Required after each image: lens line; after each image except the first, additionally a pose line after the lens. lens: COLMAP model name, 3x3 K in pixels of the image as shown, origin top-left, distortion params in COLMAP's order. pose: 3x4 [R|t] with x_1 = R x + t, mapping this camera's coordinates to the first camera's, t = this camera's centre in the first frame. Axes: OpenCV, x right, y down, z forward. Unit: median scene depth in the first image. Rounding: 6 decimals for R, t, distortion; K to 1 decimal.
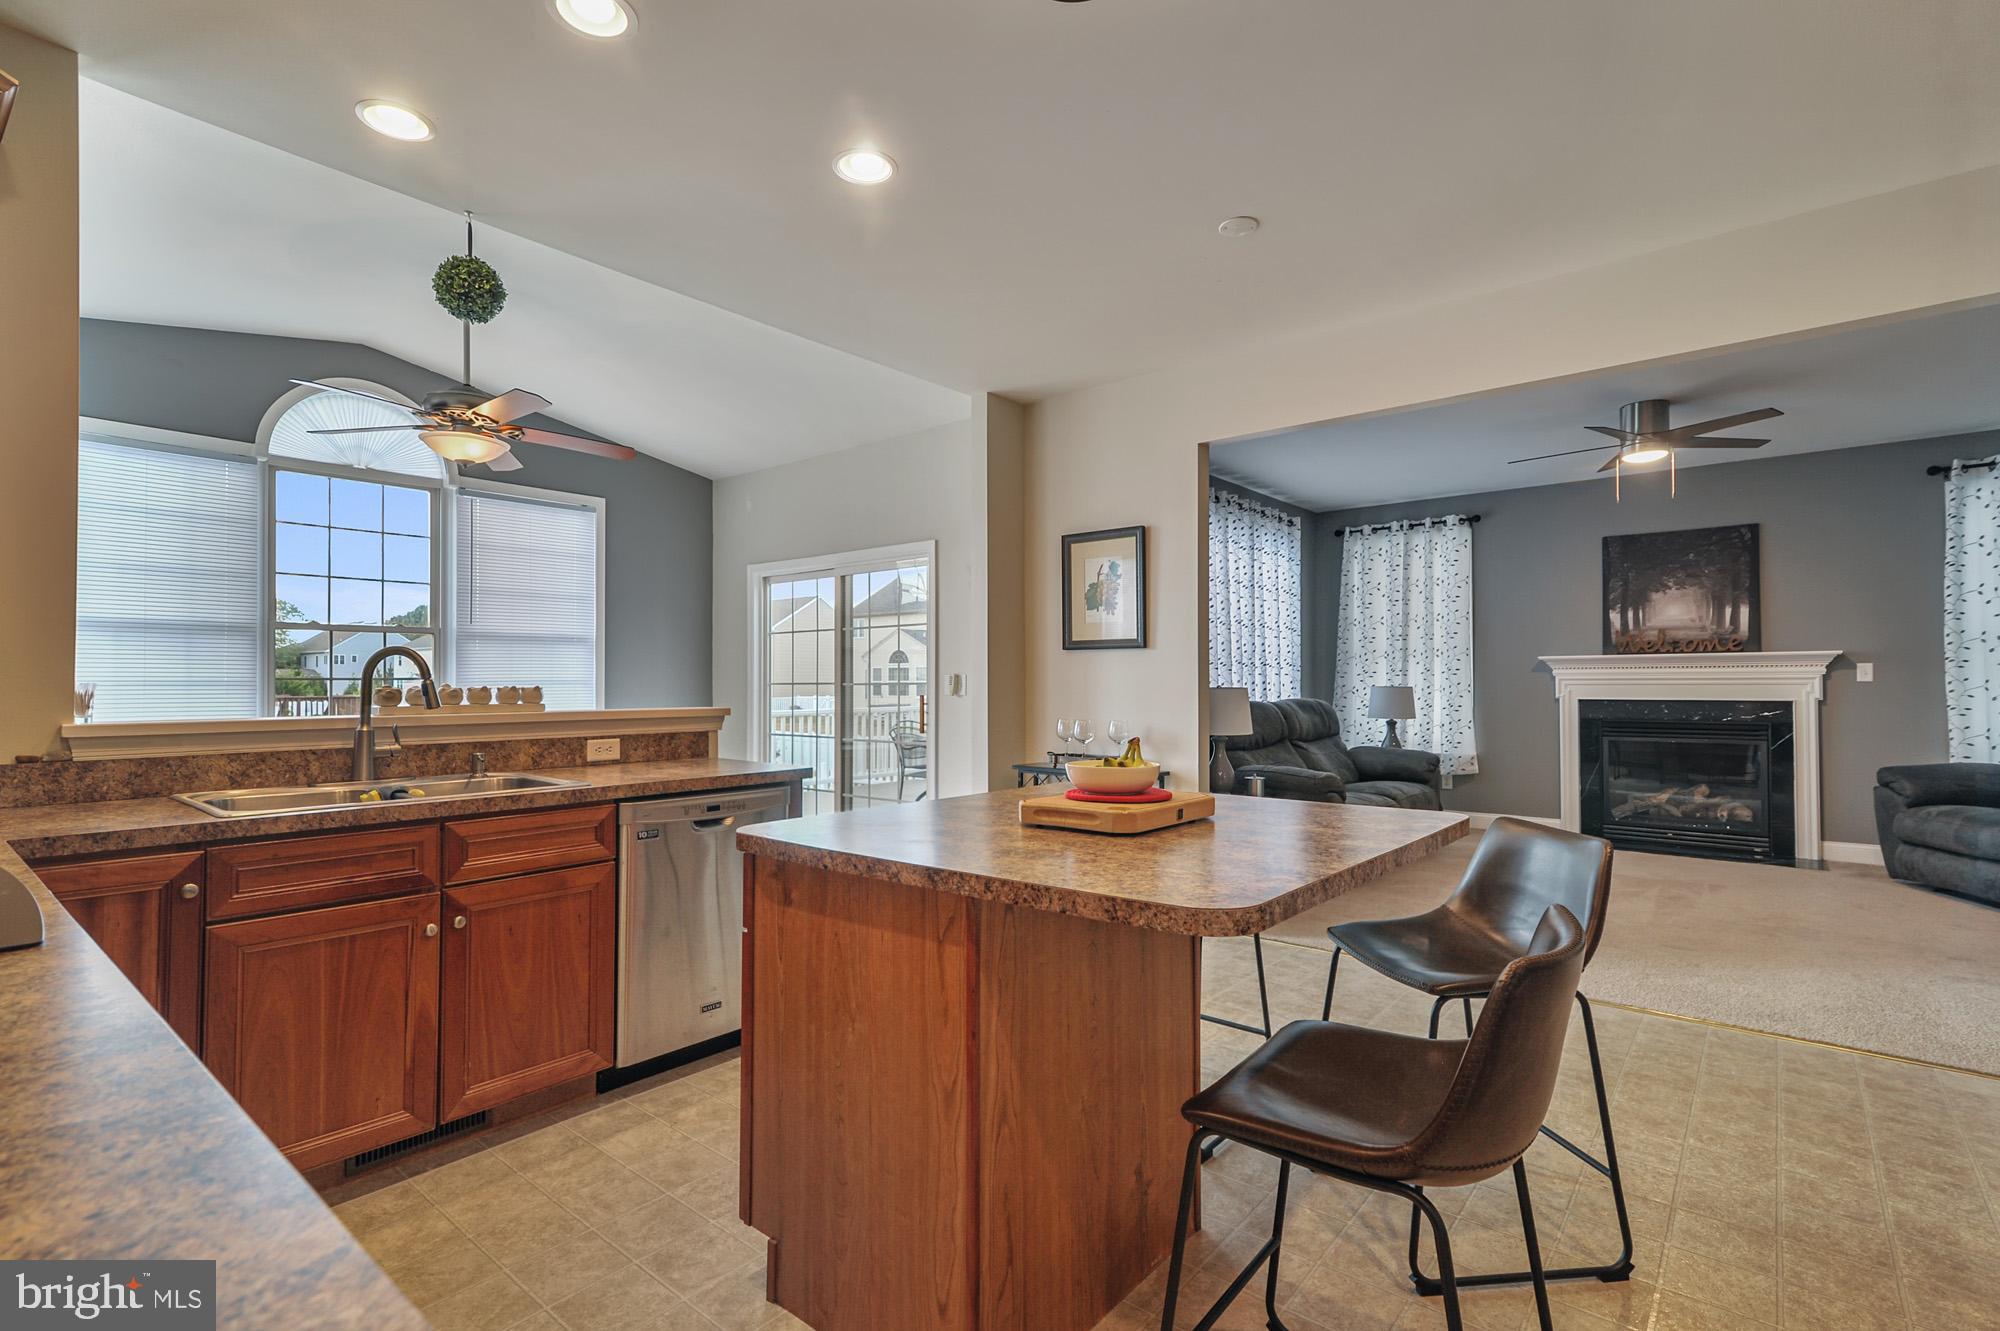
lens RADIAL K [[931.2, 0, 994.3], [0, 931.2, 680.3], [0, 0, 1]] dist [0.013234, -0.001345]
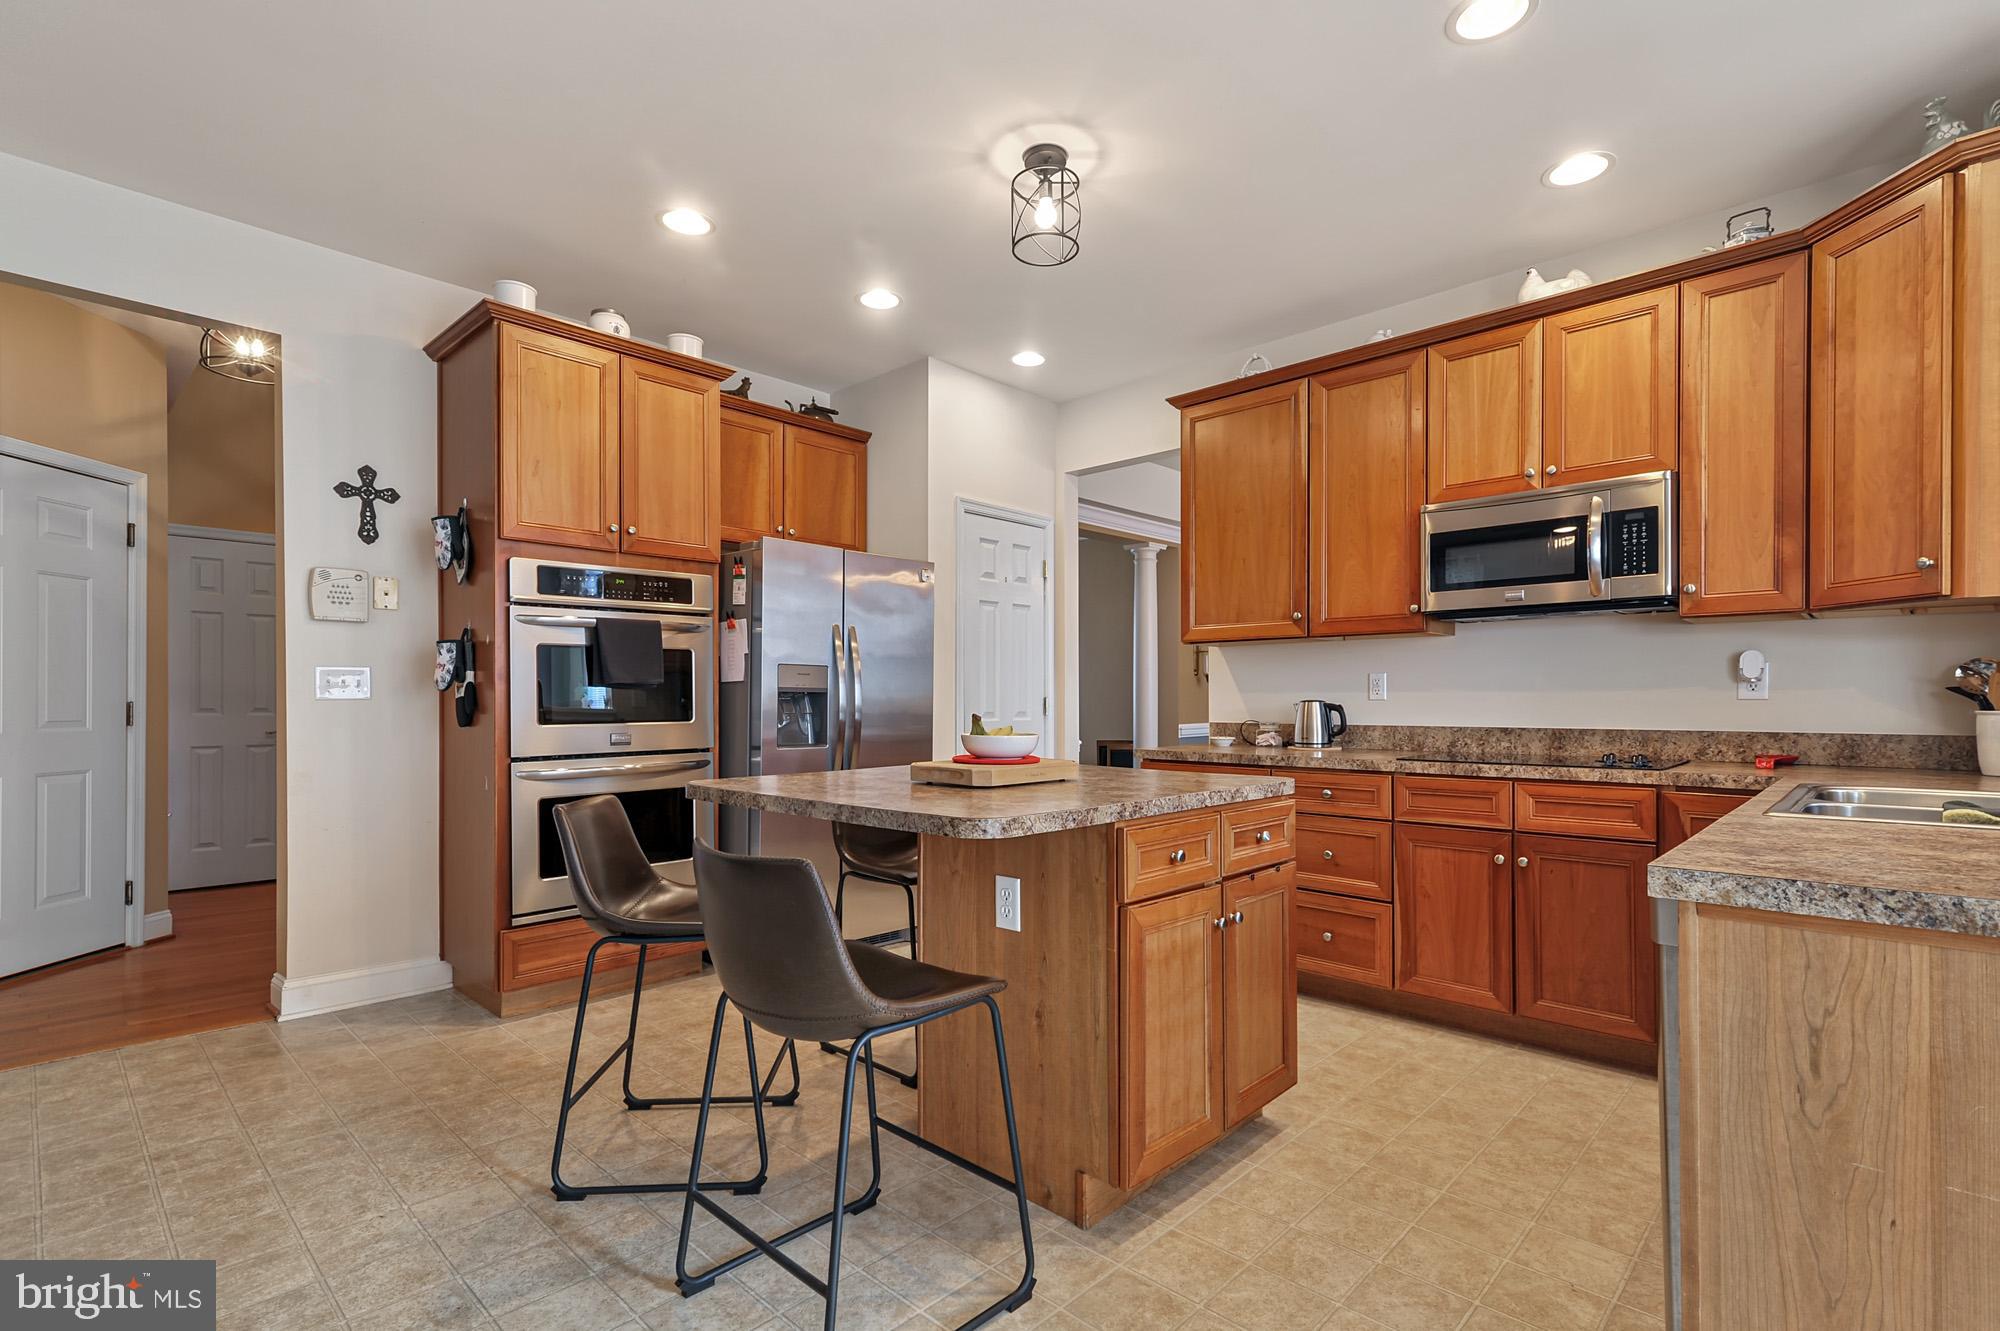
lens RADIAL K [[937.1, 0, 1001.3], [0, 937.1, 698.6], [0, 0, 1]] dist [0.013804, -0.000761]
pose [[-0.997823, 0.000457, 0.065948, 0.014296], [0.000079, 0.999984, -0.005729, 0.015352], [-0.065950, -0.005712, -0.997807, 0.672123]]
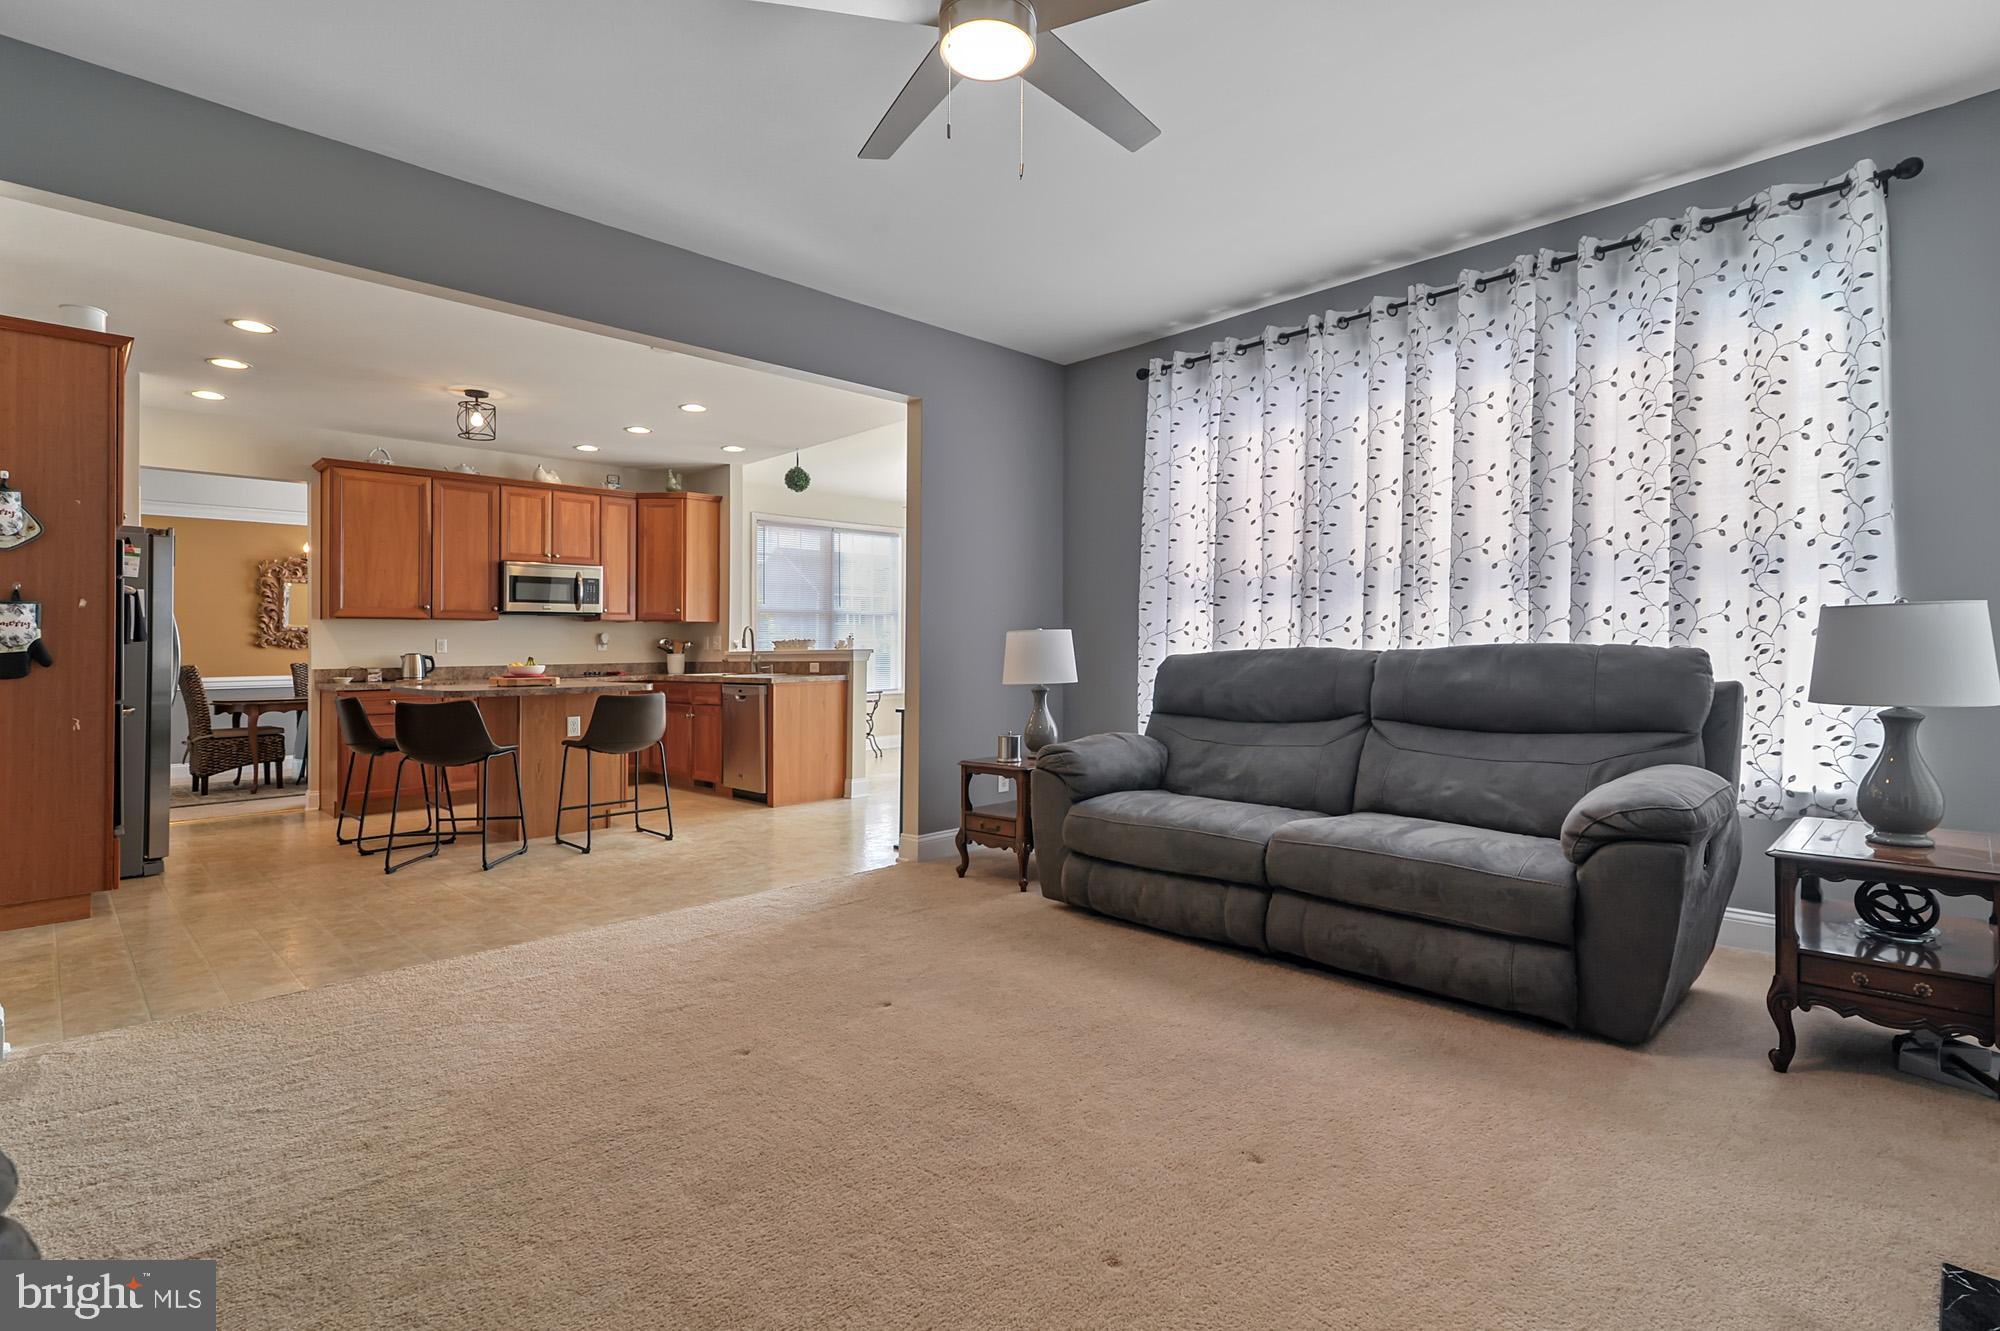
lens RADIAL K [[947.5, 0, 1050.2], [0, 947.5, 622.0], [0, 0, 1]] dist [0.001201, -0.000451]
pose [[-0.050314, -0.027668, -0.998350, 0.891636], [0.017385, 0.999440, -0.028574, 0.020363], [0.998582, -0.018794, -0.049805, 0.832834]]
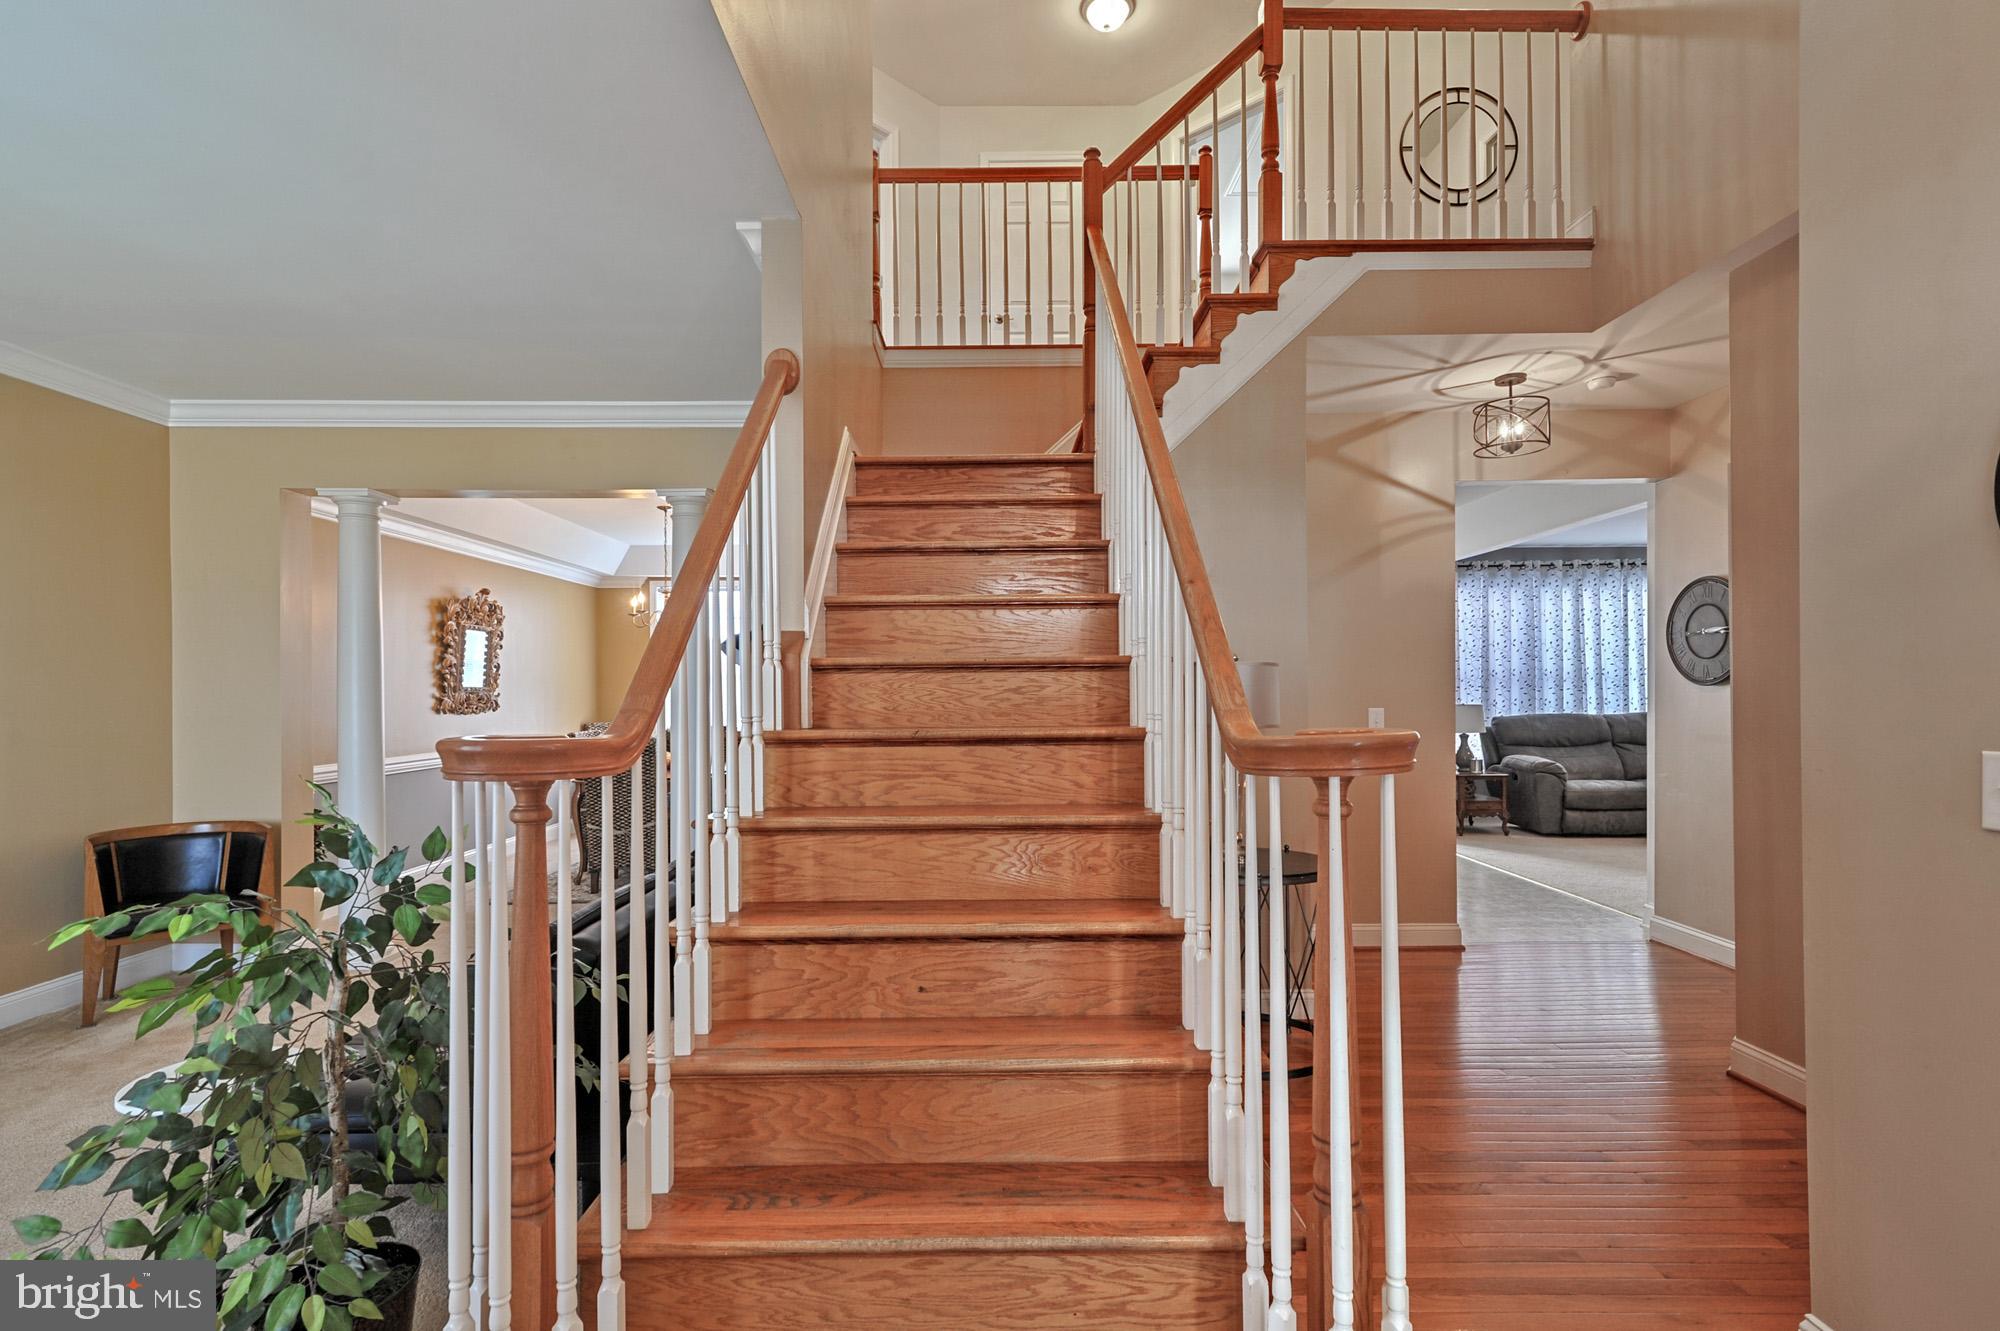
lens RADIAL K [[931.2, 0, 994.3], [0, 931.2, 680.3], [0, 0, 1]] dist [0.013234, -0.001345]
pose [[0.645179, -0.008391, -0.763985, 0.774295], [0.009442, 0.999951, -0.003009, -0.029734], [0.763973, -0.005273, 0.645227, -0.567312]]
